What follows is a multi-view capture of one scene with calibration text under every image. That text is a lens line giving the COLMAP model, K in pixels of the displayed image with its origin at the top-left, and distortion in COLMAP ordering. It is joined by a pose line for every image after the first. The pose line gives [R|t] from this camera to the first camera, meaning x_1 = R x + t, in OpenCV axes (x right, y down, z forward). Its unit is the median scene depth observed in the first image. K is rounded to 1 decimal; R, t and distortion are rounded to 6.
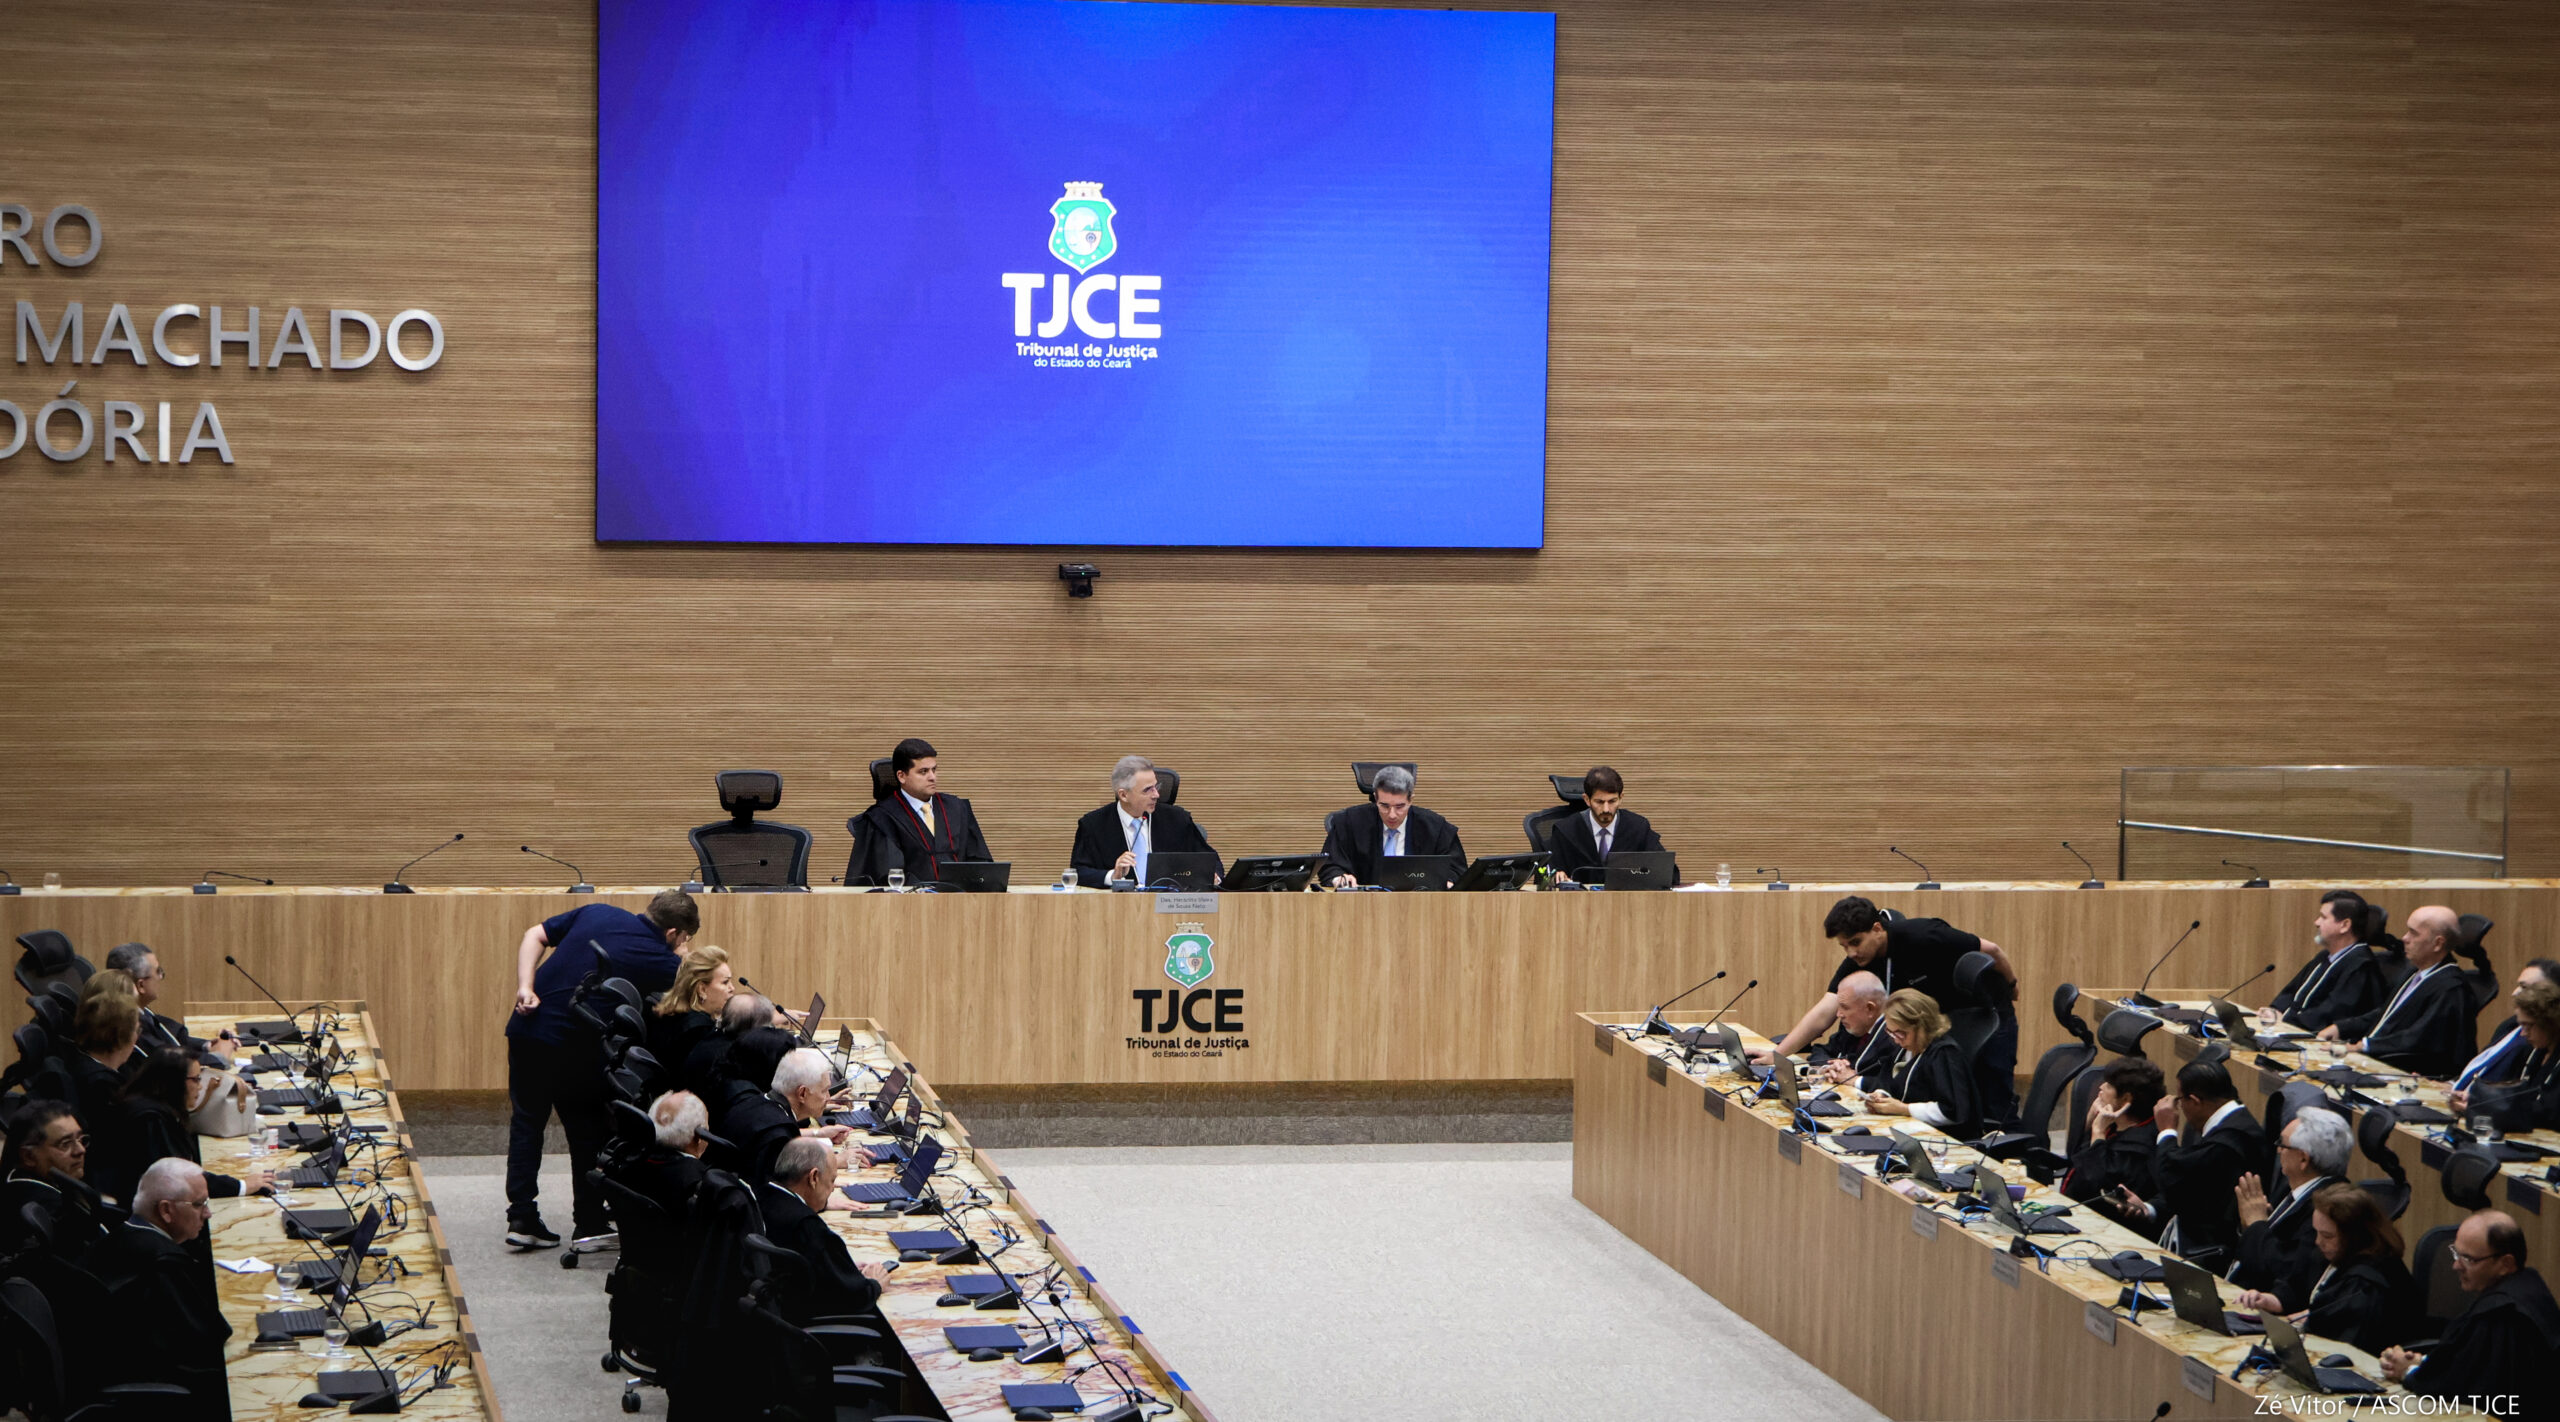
lens RADIAL K [[5903.2, 0, 1280.0], [0, 5903.2, 711.0], [0, 0, 1]] dist [0.181910, 0.116809]
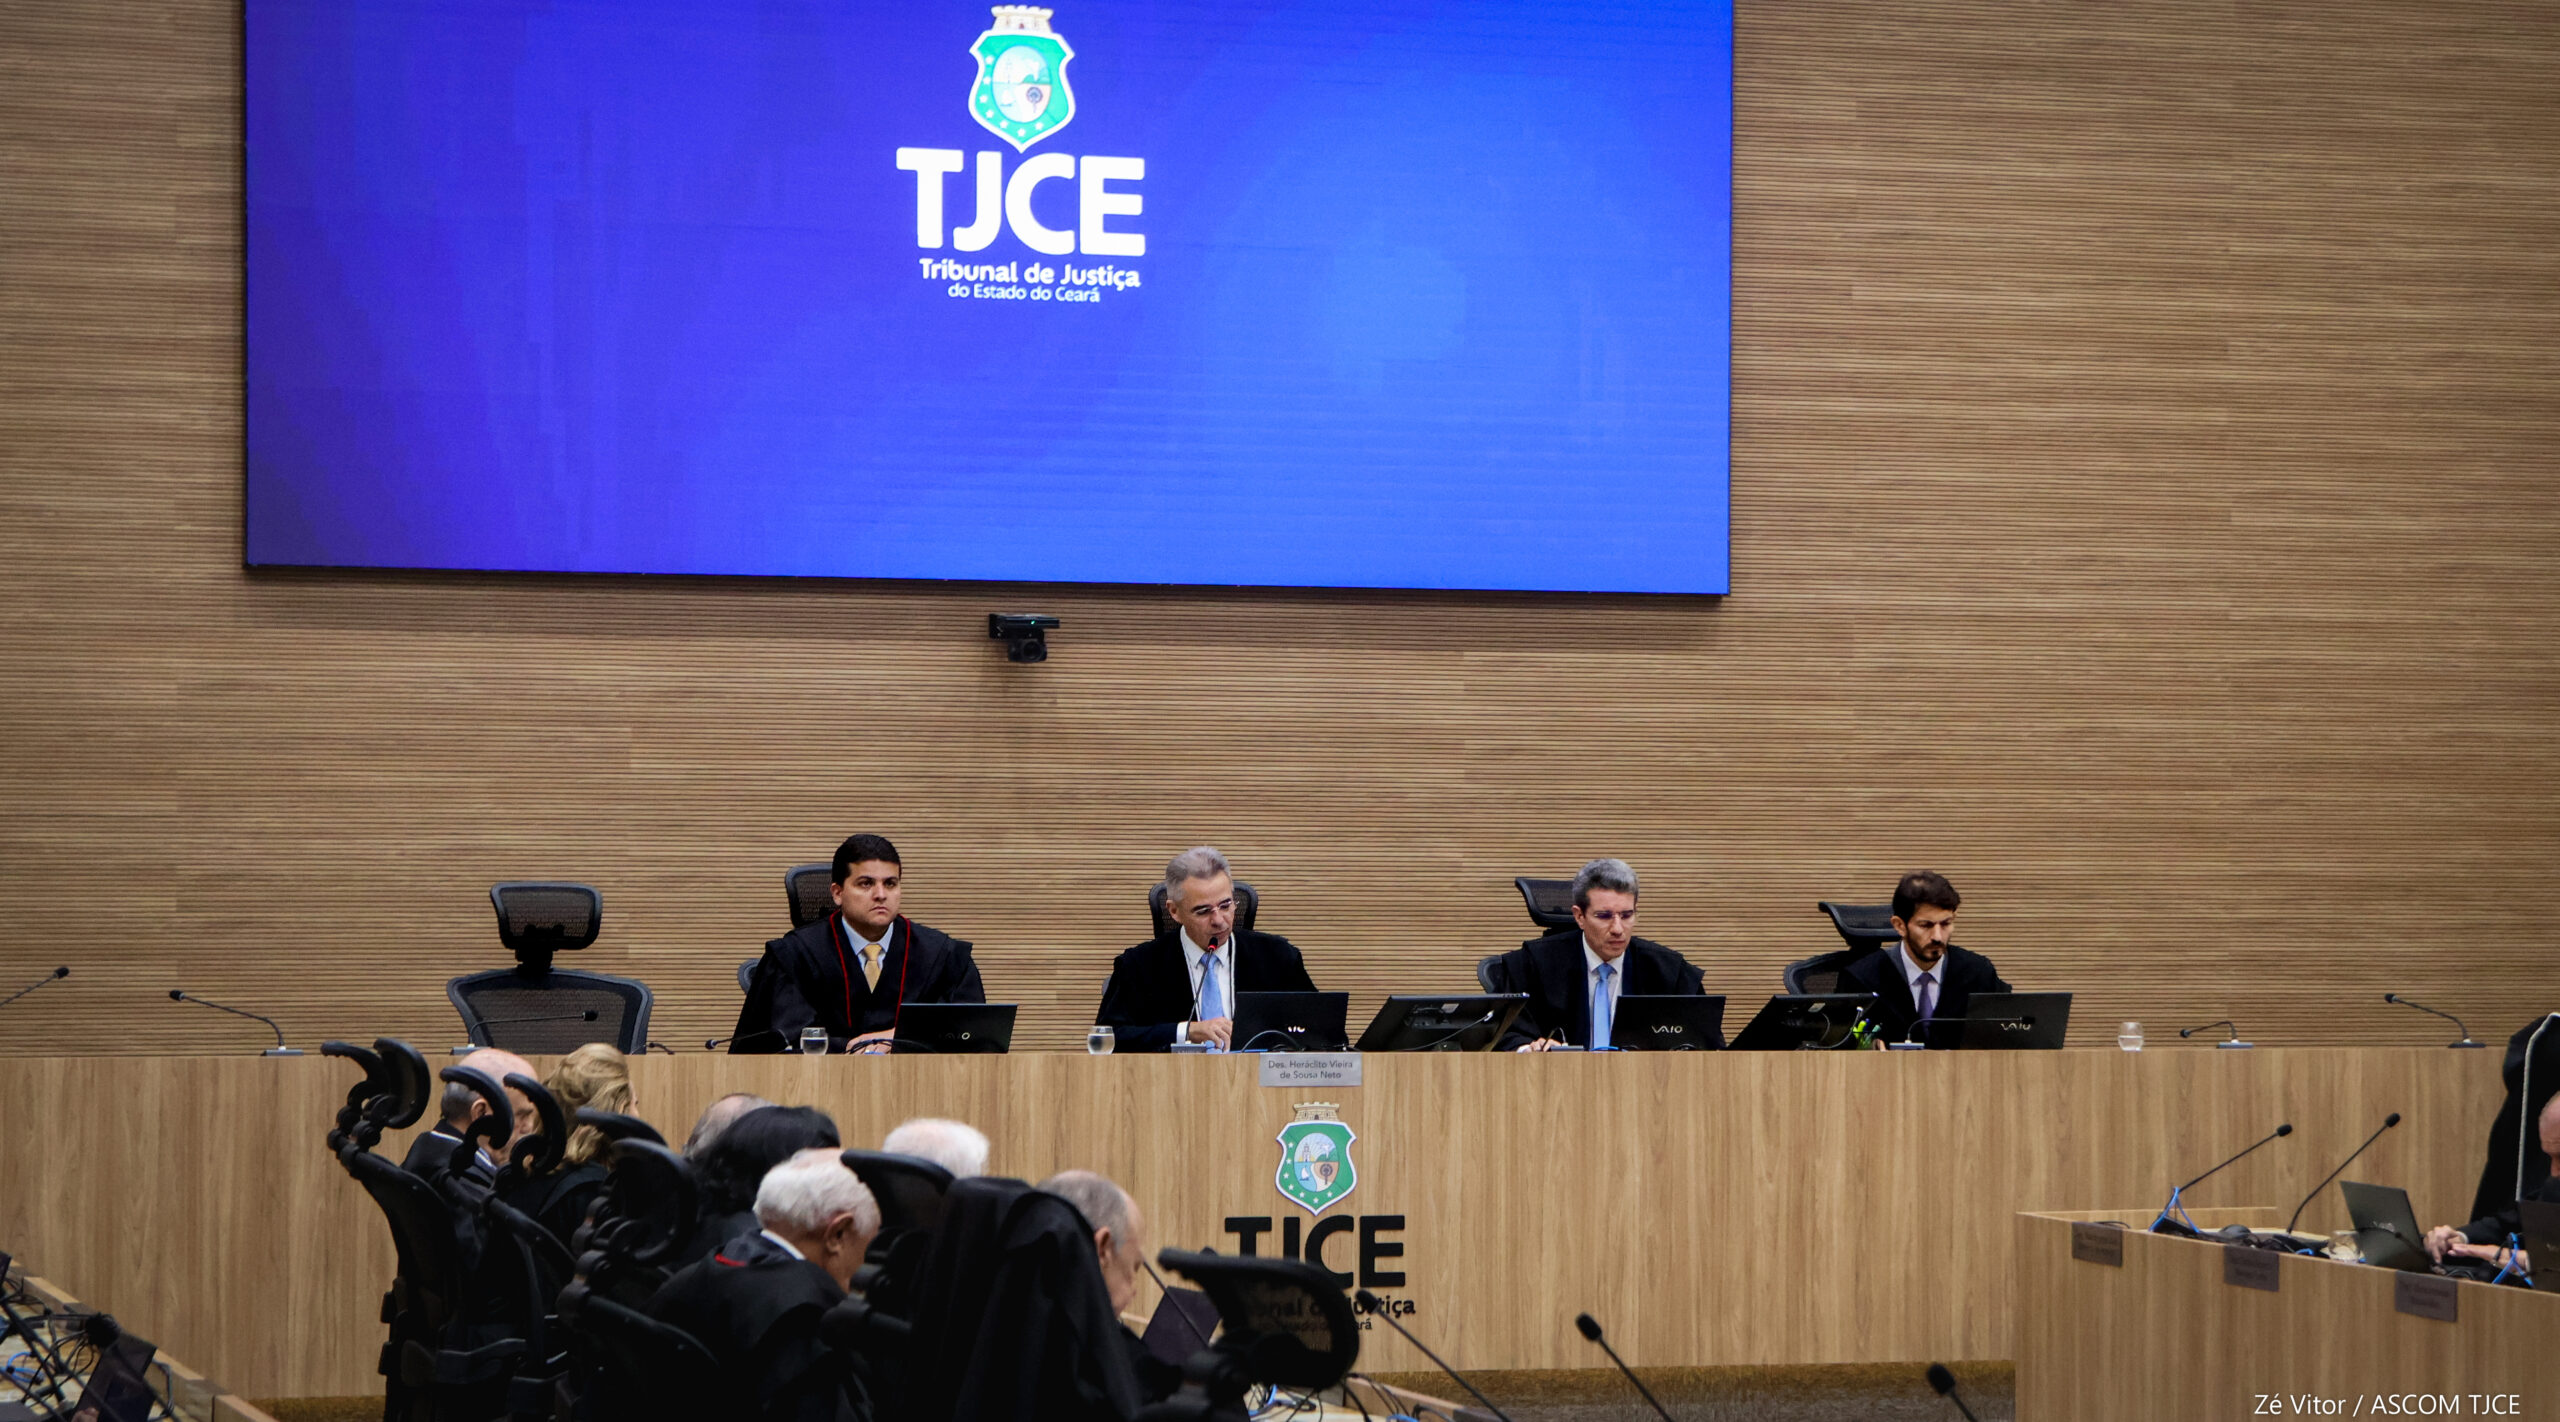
lens RADIAL K [[6278.8, 0, 1433.8], [0, 6278.8, 802.2], [0, 0, 1]] dist [0.199533, 0.203916]
pose [[0.992270, -0.013321, 0.123384, -0.073798], [0.024799, 0.995454, -0.091959, 0.058330], [-0.121598, 0.094308, 0.988089, 0.336009]]
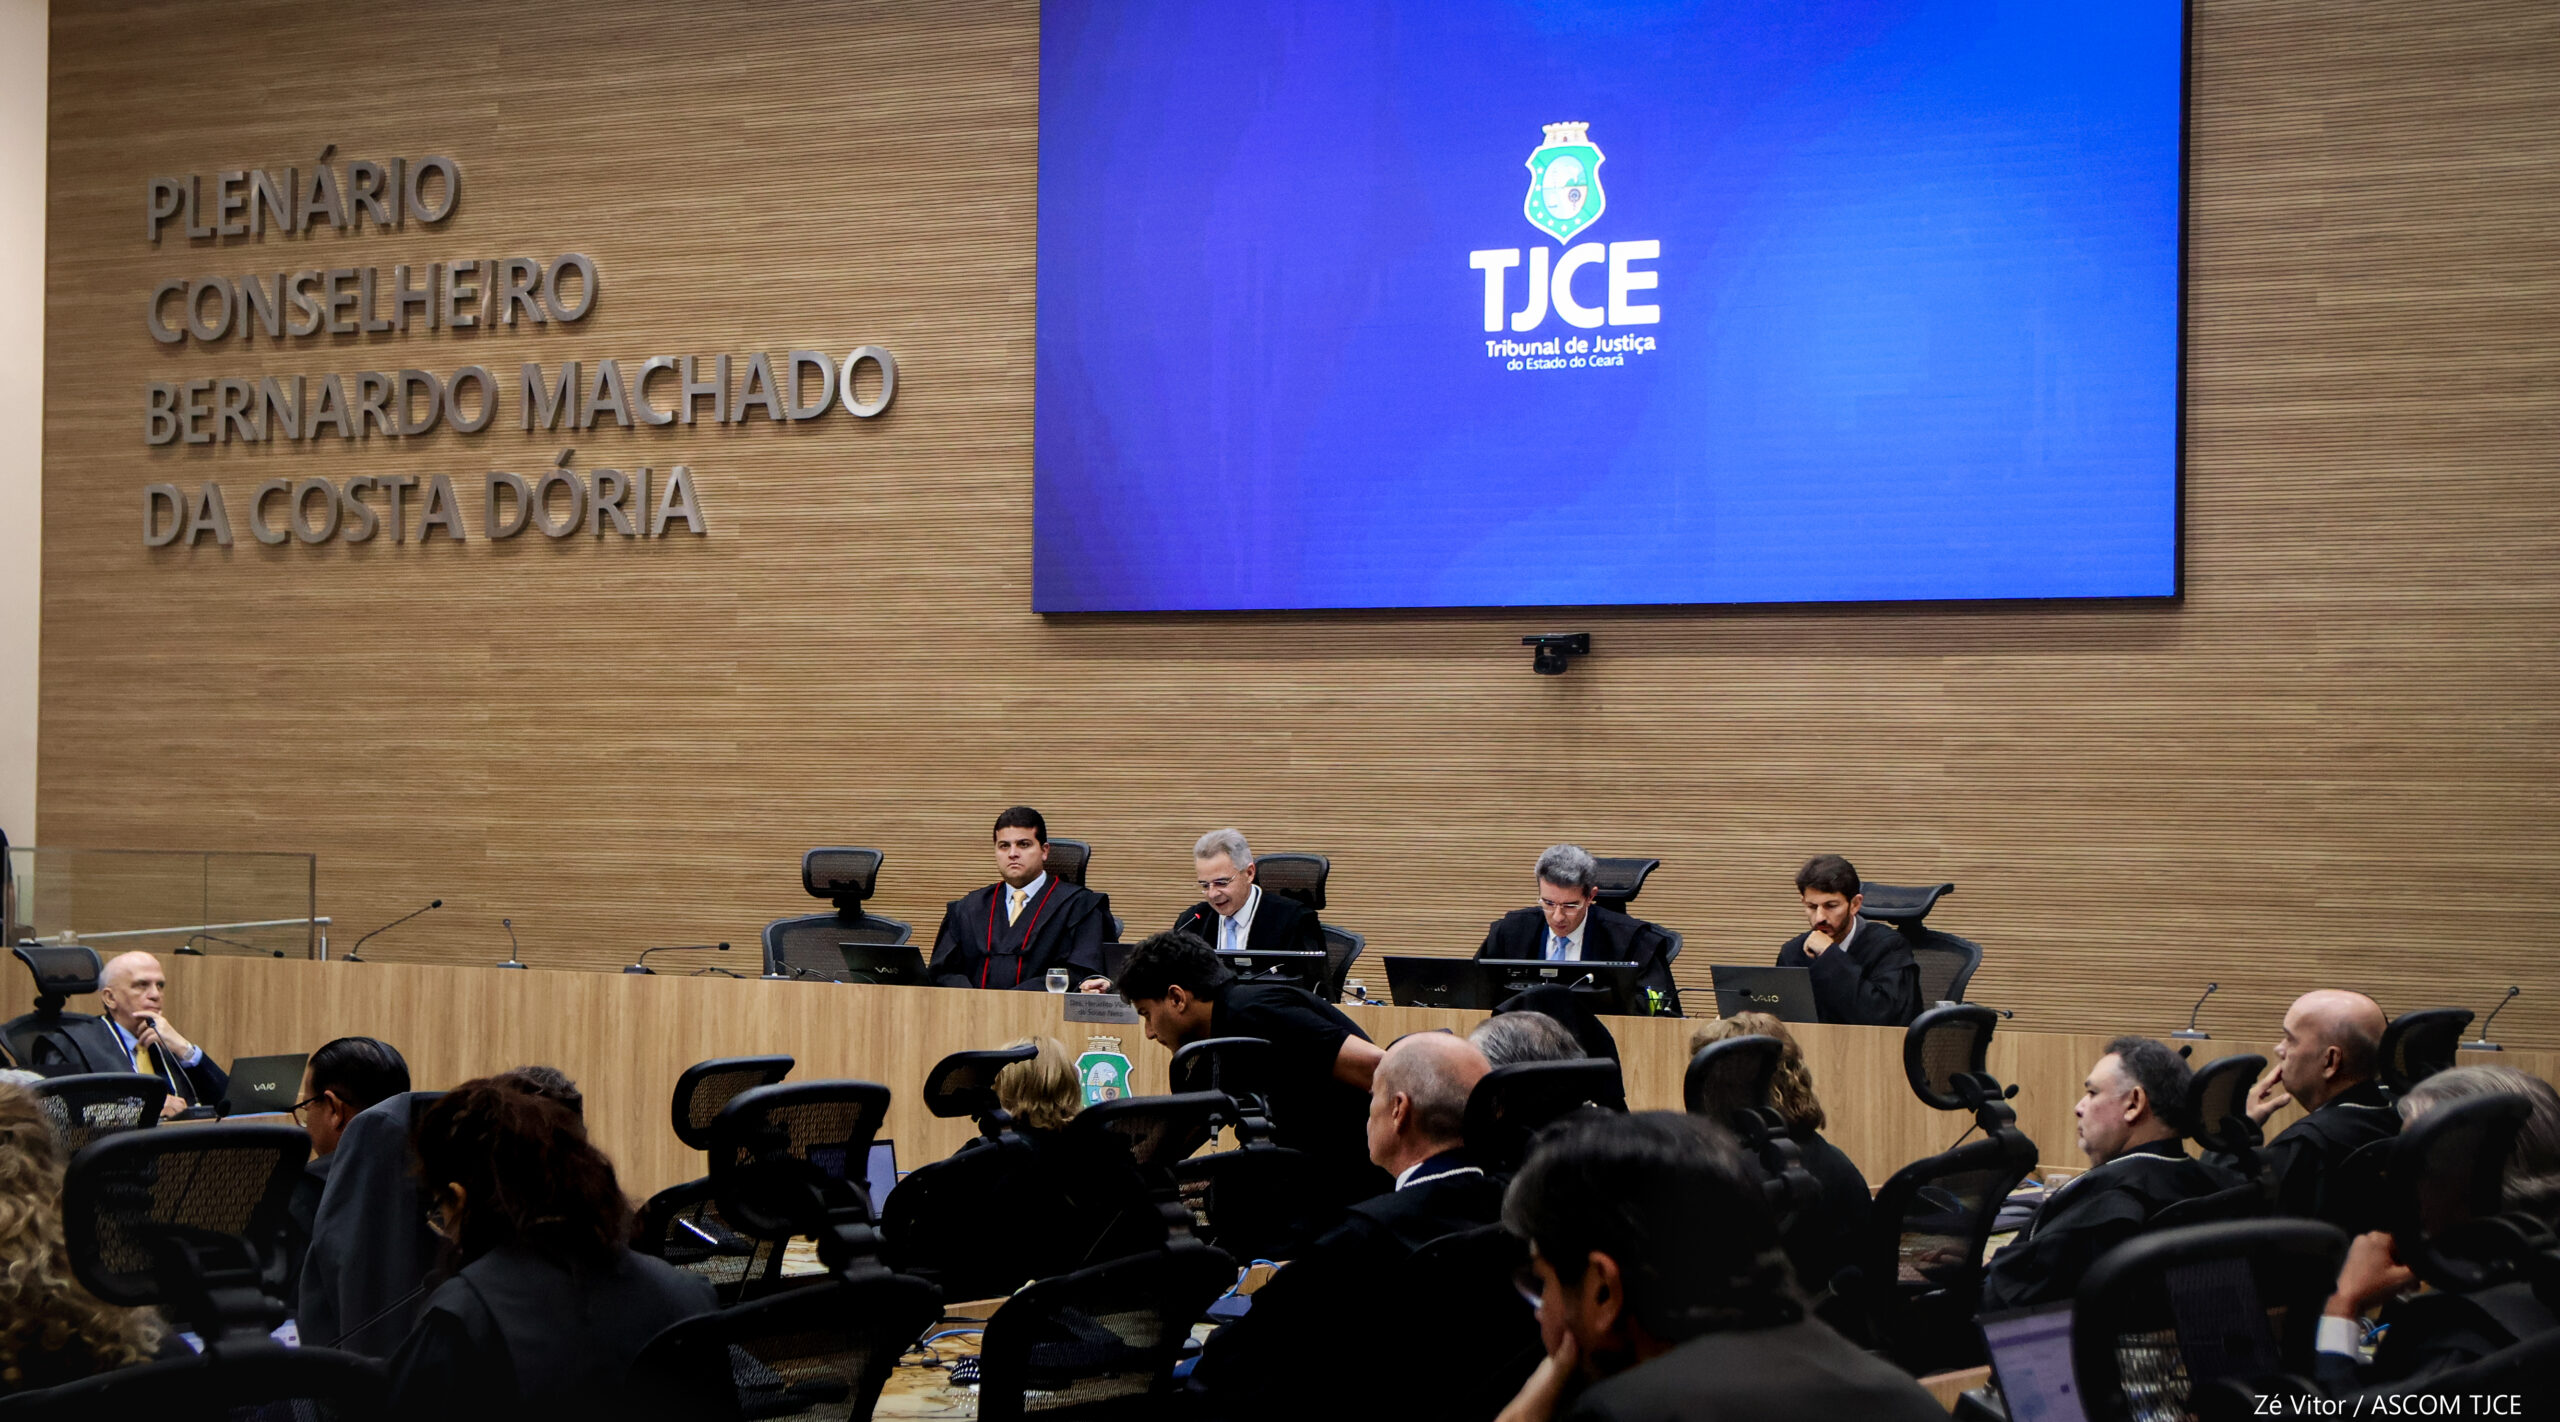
lens RADIAL K [[4819.6, 0, 1097.5], [0, 4819.6, 713.6], [0, 0, 1]] dist [0.066266, 0.404834]
pose [[0.702457, -0.024625, -0.711300, 0.359387], [-0.064624, 0.993066, -0.098201, 0.049193], [0.708786, 0.114949, 0.695995, 0.538859]]
